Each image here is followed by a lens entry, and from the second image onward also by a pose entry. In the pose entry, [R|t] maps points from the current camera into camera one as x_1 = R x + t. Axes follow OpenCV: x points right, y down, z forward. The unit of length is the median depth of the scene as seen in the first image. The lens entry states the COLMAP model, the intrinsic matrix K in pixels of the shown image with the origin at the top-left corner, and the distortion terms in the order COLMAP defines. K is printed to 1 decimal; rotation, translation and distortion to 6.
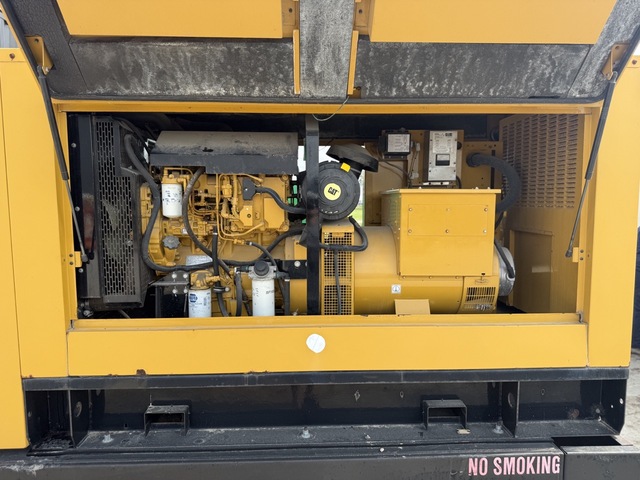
lens RADIAL K [[444.3, 0, 320.0], [0, 444.3, 240.0], [0, 0, 1]] dist [-0.002764, 0.004650]
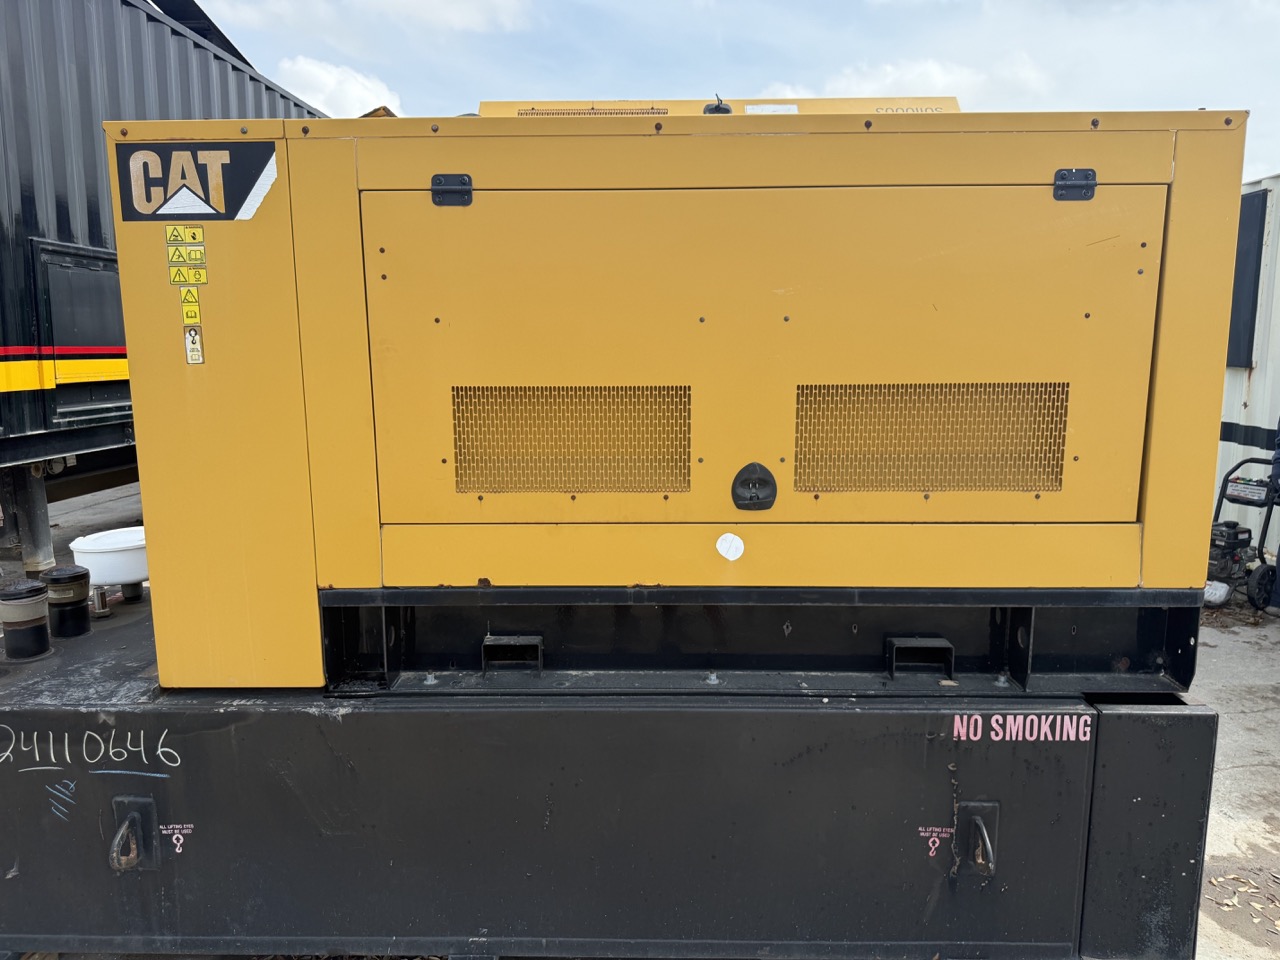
lens RADIAL K [[930.8, 0, 617.8], [0, 930.8, 481.8], [0, 0, 1]] dist [0.053963, -0.089851]
pose [[0.998296, 0.006024, -0.058038, -0.100133], [-0.002202, 0.997838, 0.065689, 0.037827], [0.058309, -0.065449, 0.996151, -0.444216]]
